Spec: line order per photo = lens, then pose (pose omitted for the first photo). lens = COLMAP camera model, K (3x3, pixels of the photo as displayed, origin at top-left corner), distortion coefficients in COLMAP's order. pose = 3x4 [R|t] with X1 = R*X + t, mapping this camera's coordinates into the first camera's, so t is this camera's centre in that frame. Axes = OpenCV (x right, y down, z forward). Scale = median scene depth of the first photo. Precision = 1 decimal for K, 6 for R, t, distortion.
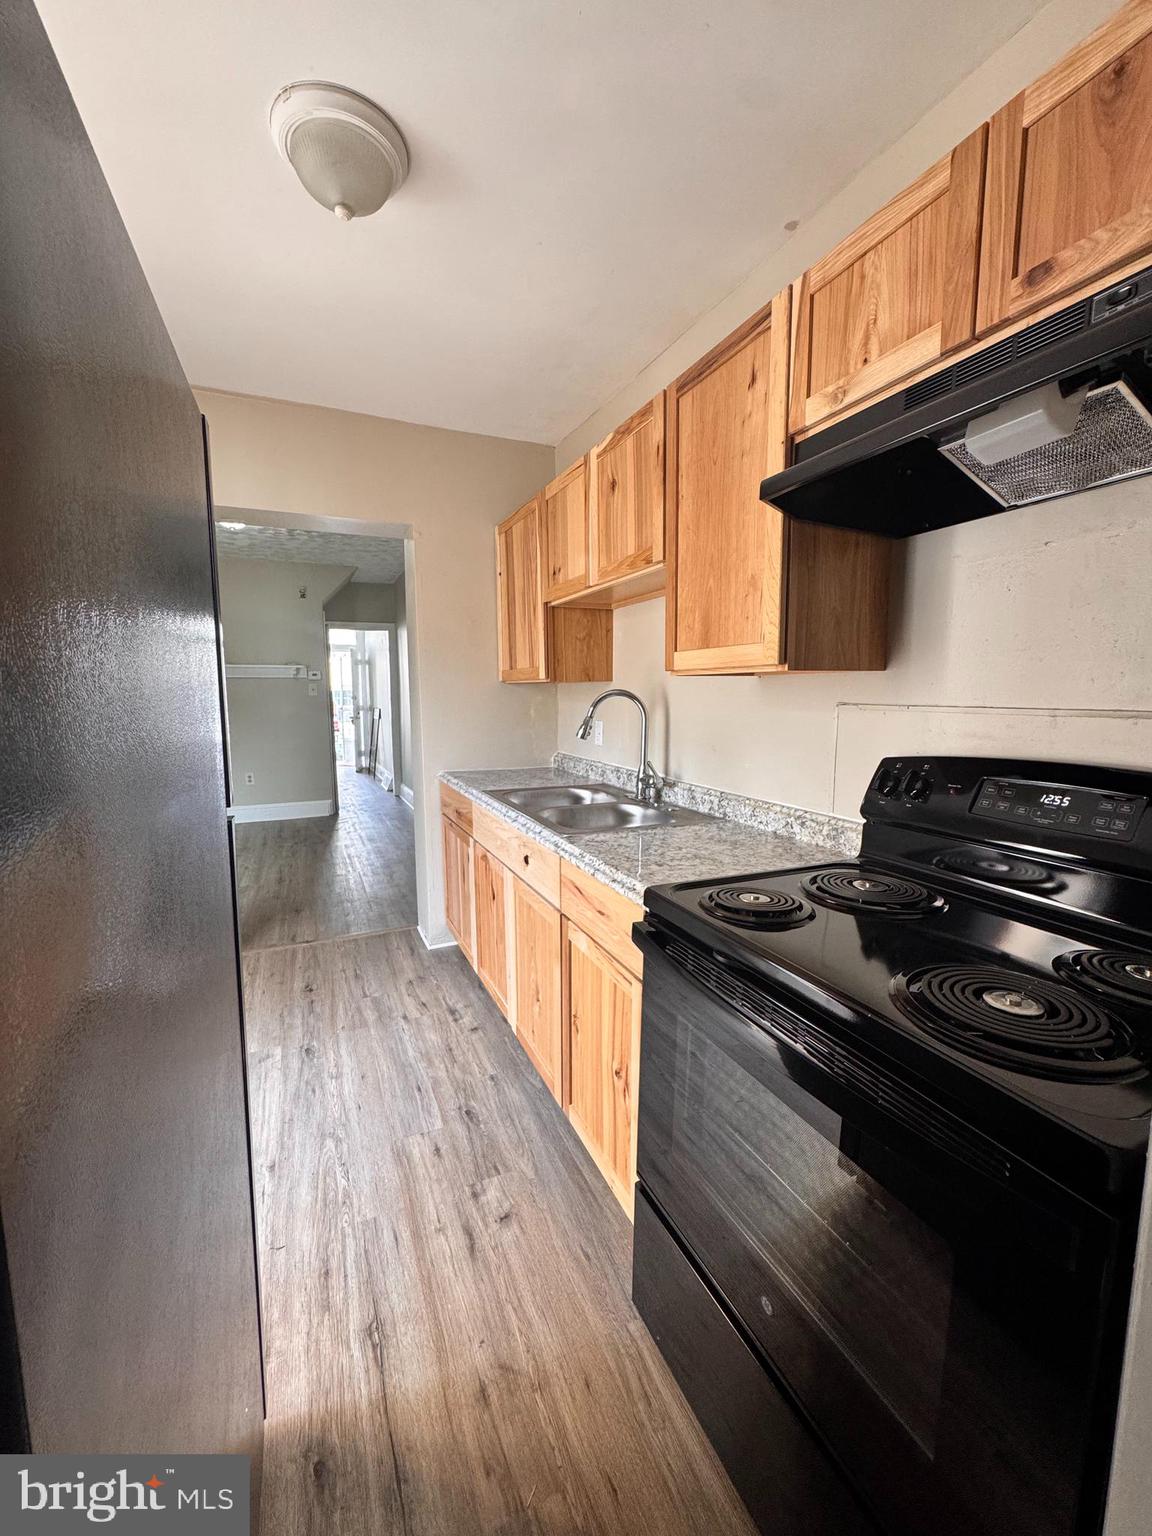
lens RADIAL K [[617.7, 0, 574.2], [0, 617.7, 770.2], [0, 0, 1]] dist [-0.000994, -0.000105]
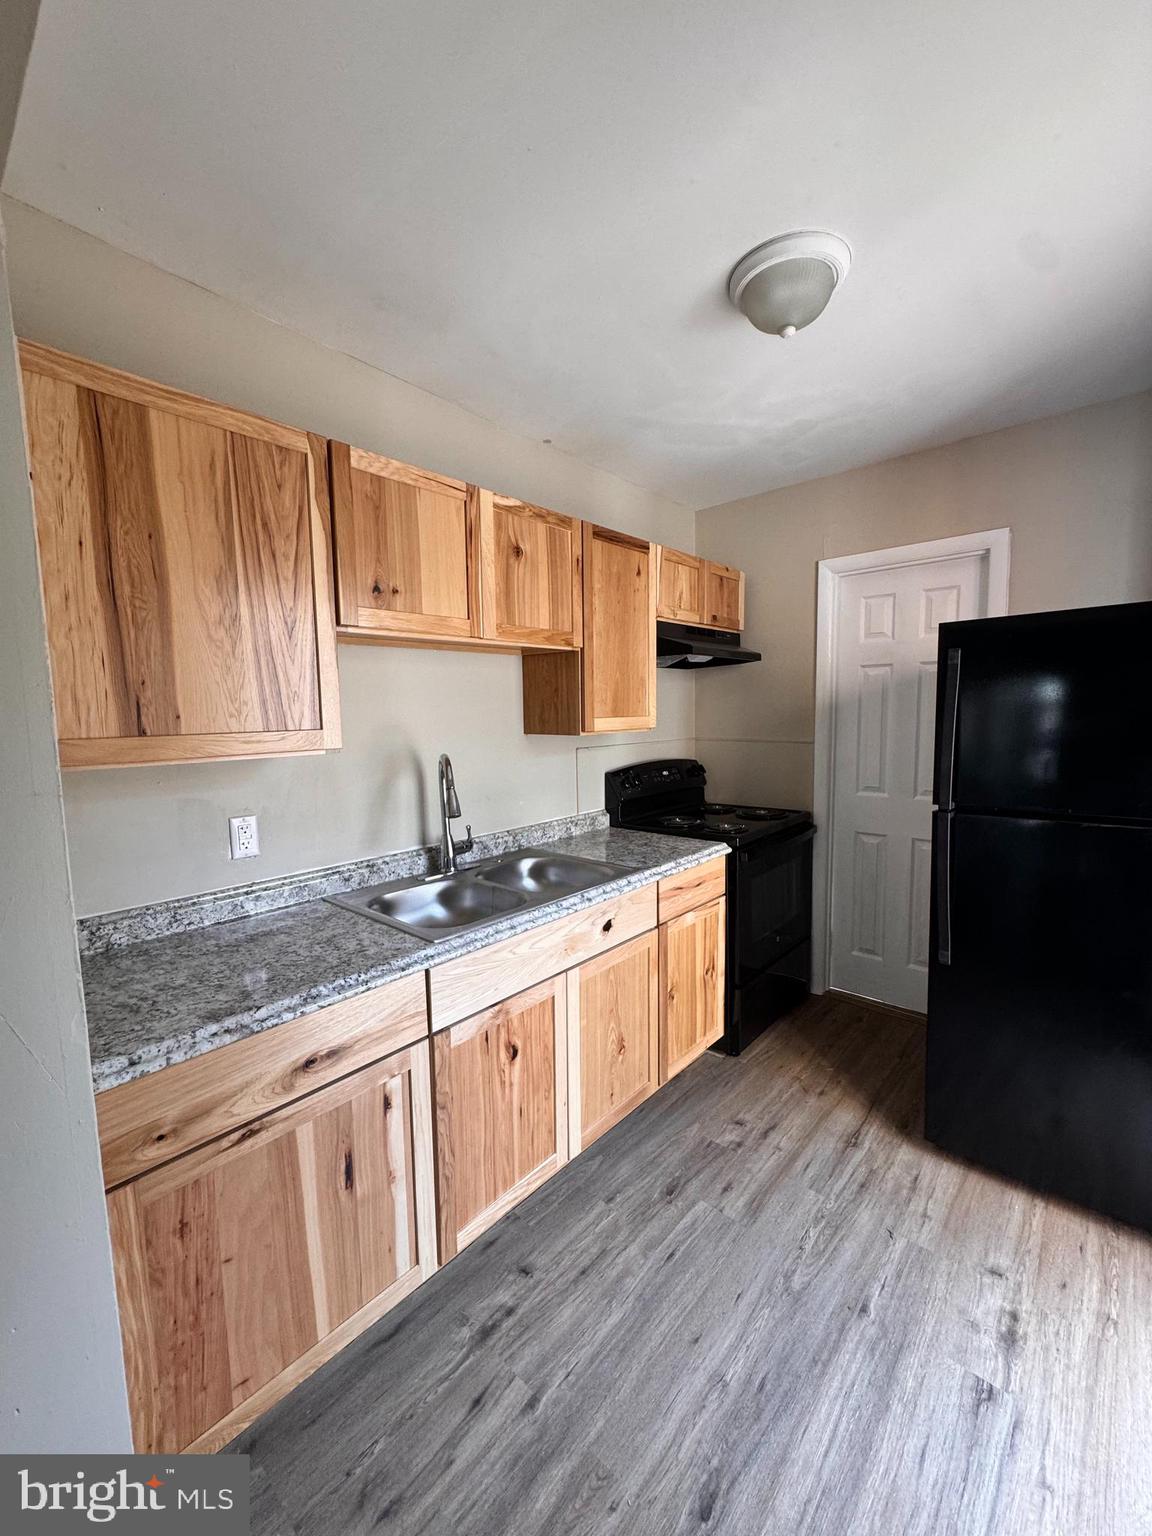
lens RADIAL K [[617.7, 0, 576.3], [0, 617.7, 766.8], [0, 0, 1]] dist [-0.000994, -0.000105]
pose [[-0.415214, -0.080150, 0.906186, -1.052954], [0.129437, 0.980772, 0.146055, -0.288047], [-0.900469, 0.177938, -0.396856, 1.581328]]
